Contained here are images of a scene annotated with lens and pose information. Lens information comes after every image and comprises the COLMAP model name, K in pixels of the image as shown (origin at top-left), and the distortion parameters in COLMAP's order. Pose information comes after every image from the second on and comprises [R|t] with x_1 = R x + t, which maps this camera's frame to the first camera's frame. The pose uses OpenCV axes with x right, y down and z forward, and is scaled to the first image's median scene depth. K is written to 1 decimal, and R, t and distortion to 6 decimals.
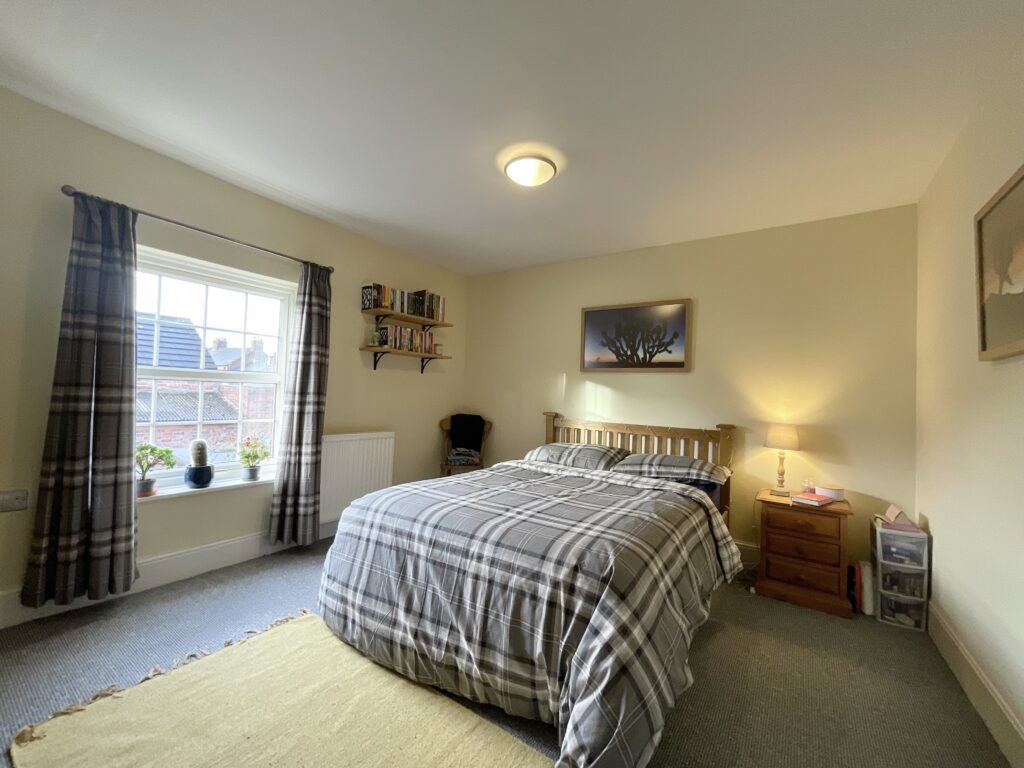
lens RADIAL K [[416.0, 0, 509.6], [0, 416.0, 384.6], [0, 0, 1]] dist [-0.004151, -0.001000]
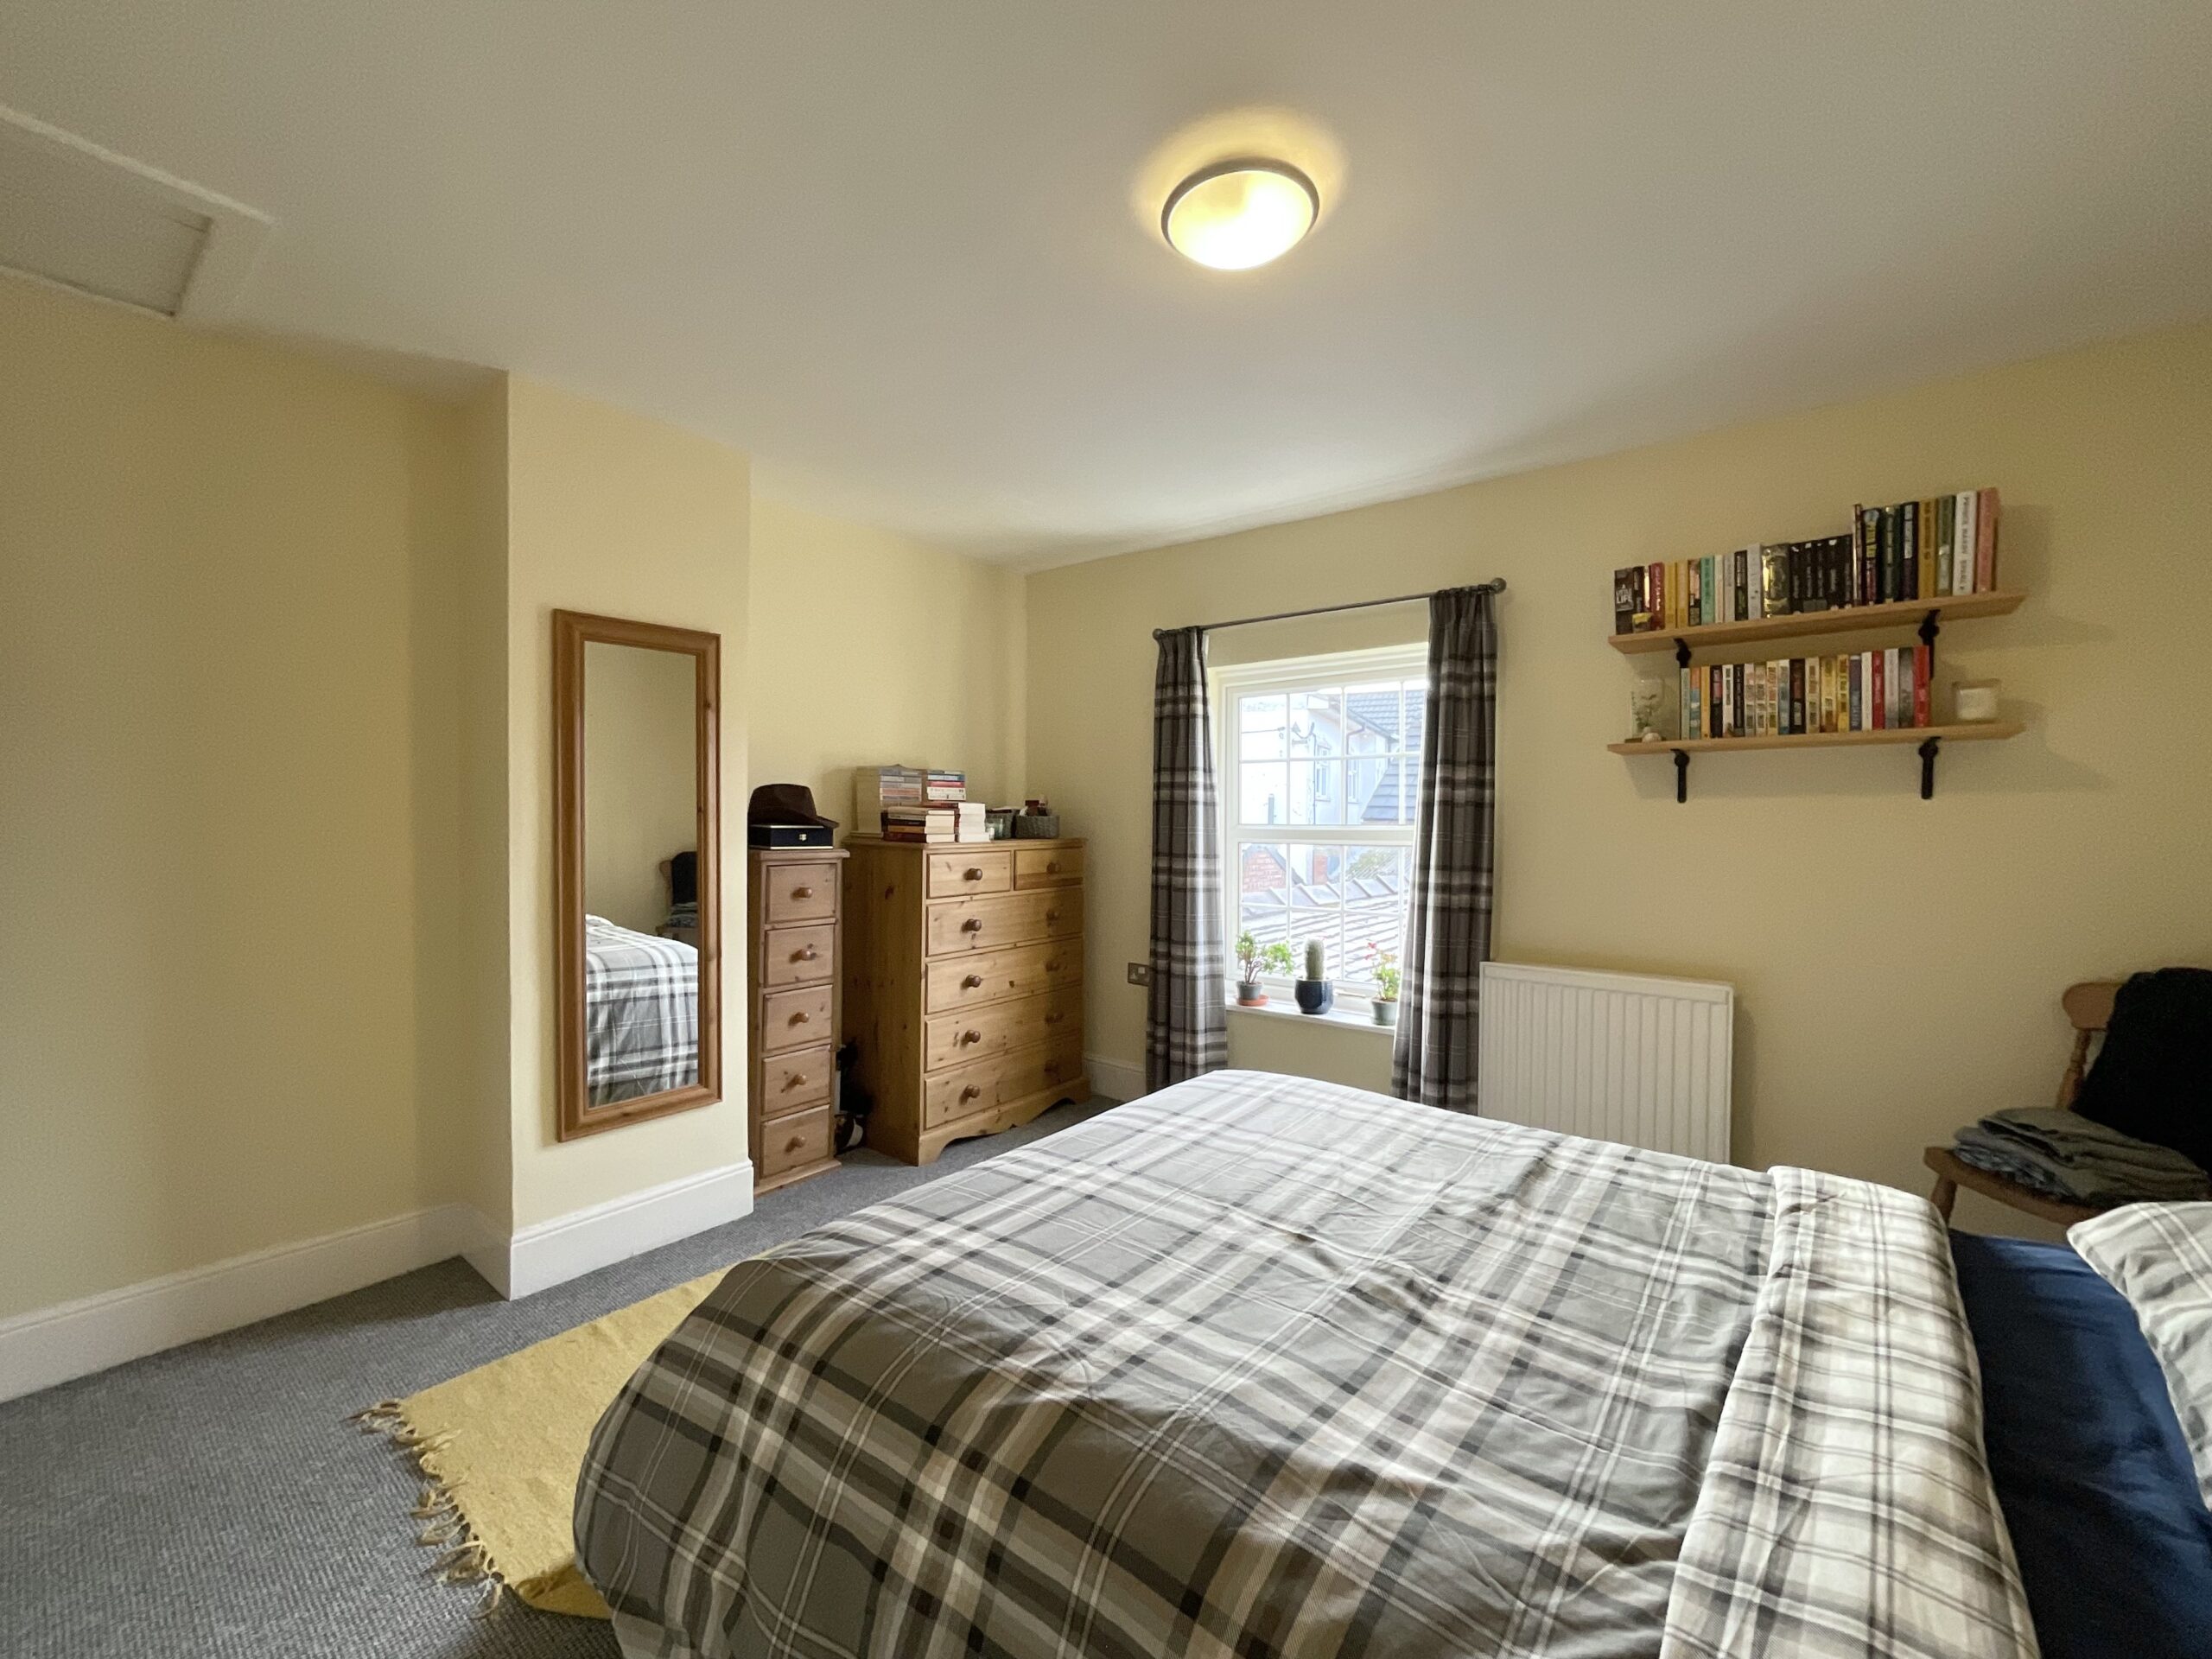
lens RADIAL K [[898.7, 0, 1102.2], [0, 898.7, 822.5], [0, 0, 1]] dist [-0.004151, -0.001000]
pose [[-0.073758, -0.033402, -0.996717, 0.621716], [0.019252, 0.999205, -0.034910, -0.001845], [0.997090, -0.021763, -0.073056, 0.752790]]
